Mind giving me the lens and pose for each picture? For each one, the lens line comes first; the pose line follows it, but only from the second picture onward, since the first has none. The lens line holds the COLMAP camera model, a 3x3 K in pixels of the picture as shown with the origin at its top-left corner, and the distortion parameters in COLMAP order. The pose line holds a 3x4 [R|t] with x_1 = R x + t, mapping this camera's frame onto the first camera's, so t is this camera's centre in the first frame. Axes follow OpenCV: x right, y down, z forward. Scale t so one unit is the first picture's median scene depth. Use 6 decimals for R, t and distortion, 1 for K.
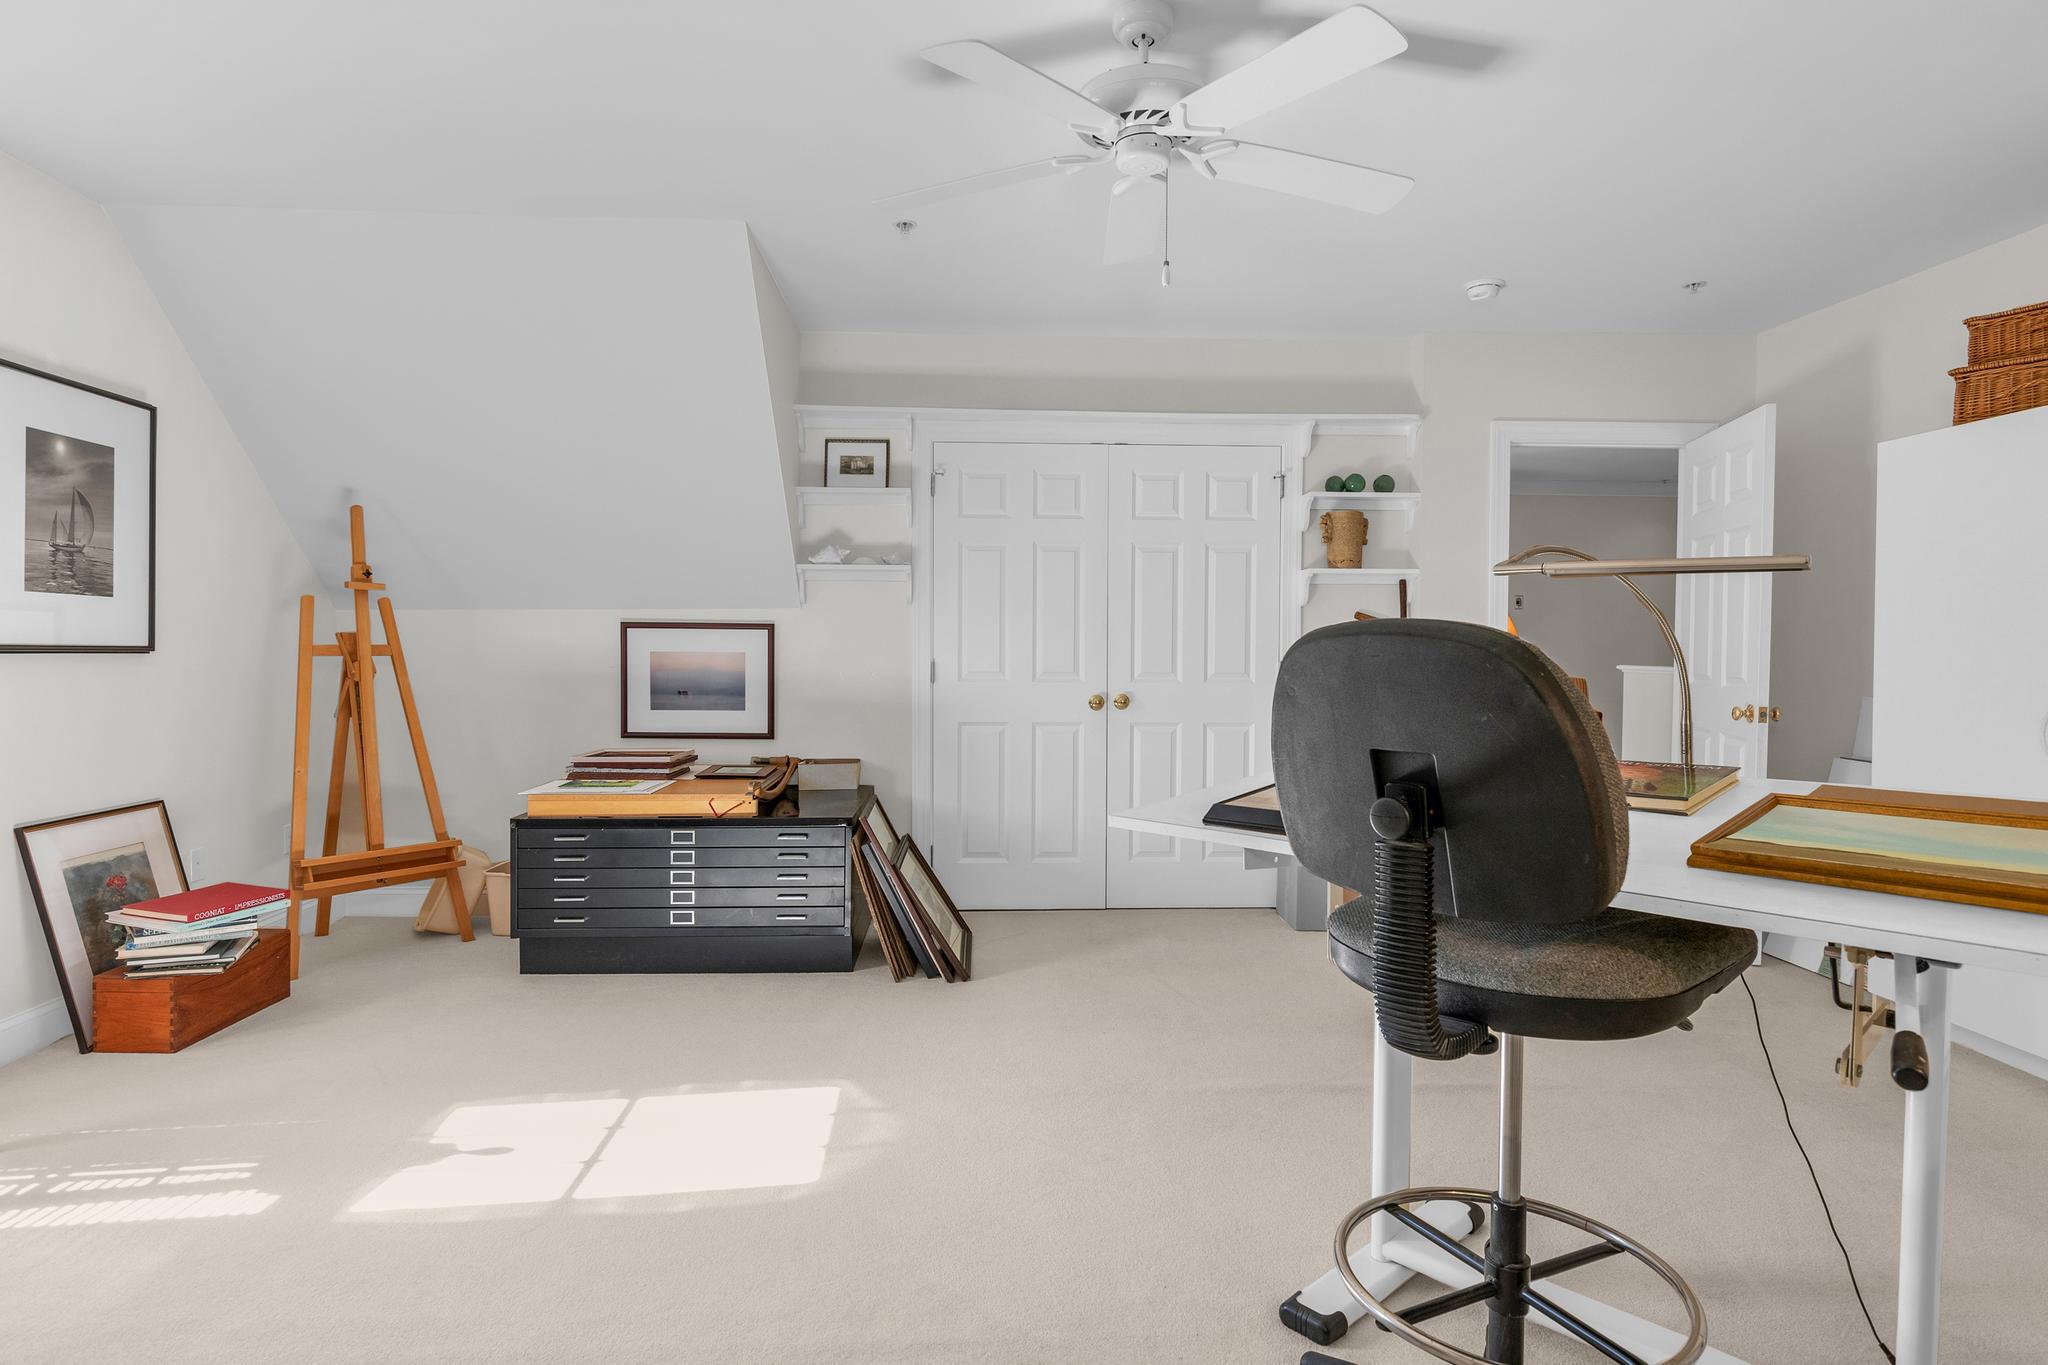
lens RADIAL K [[991.6, 0, 1014.5], [0, 991.6, 679.7], [0, 0, 1]] dist [-0.000205, 0.002583]
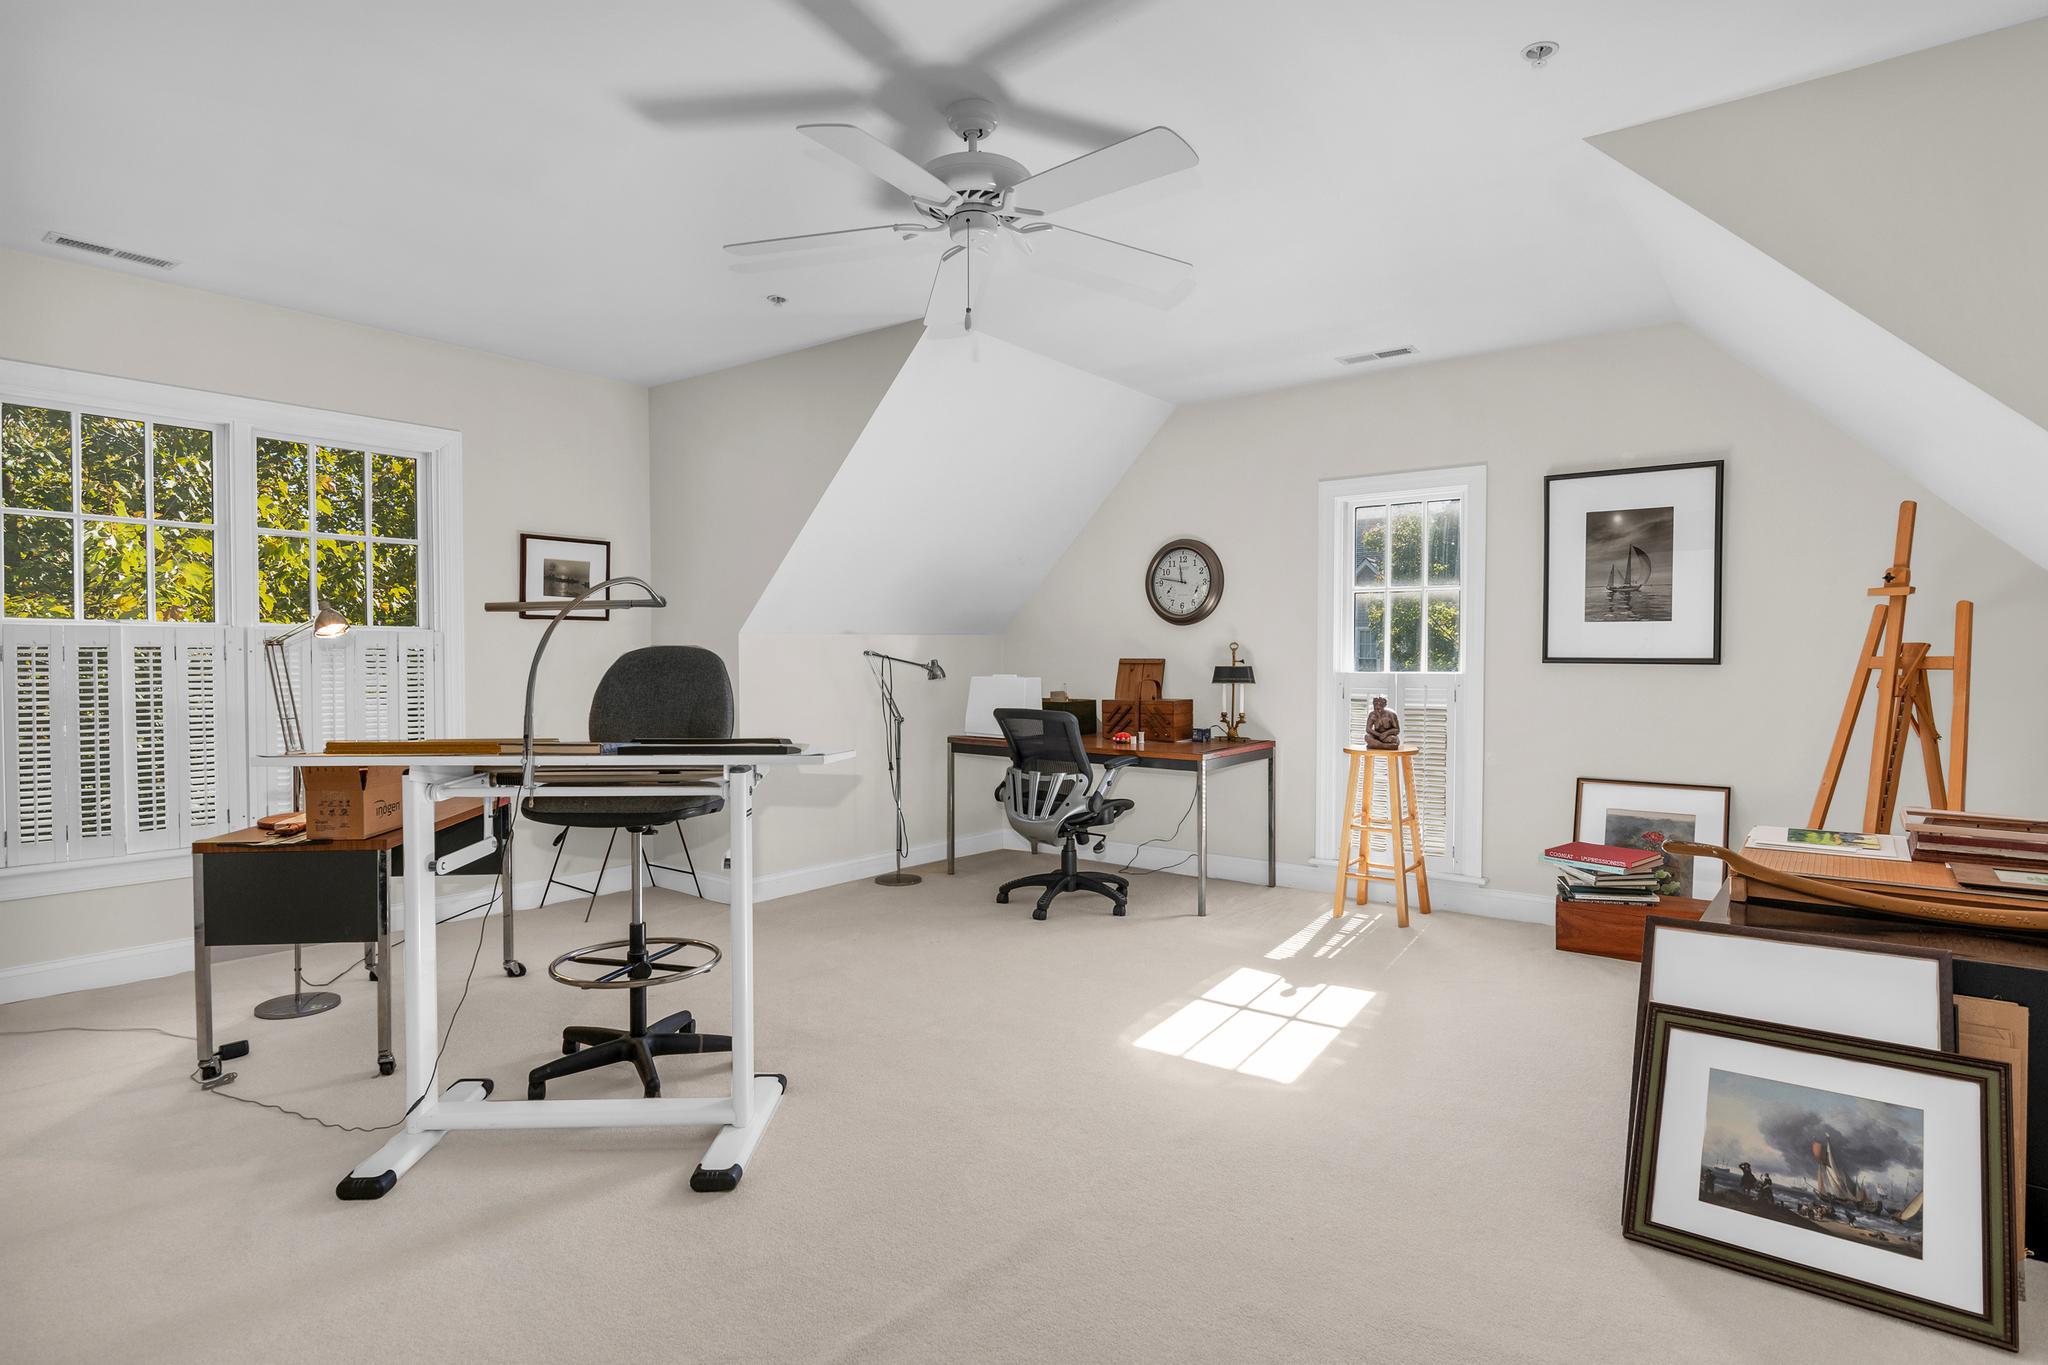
lens RADIAL K [[991.6, 0, 1014.5], [0, 991.6, 679.7], [0, 0, 1]] dist [-0.000205, 0.002583]
pose [[-0.595475, 0.022079, -0.803070, 0.699805], [-0.026106, 0.998563, 0.046812, -0.047738], [0.802949, 0.048840, -0.594043, 1.158127]]
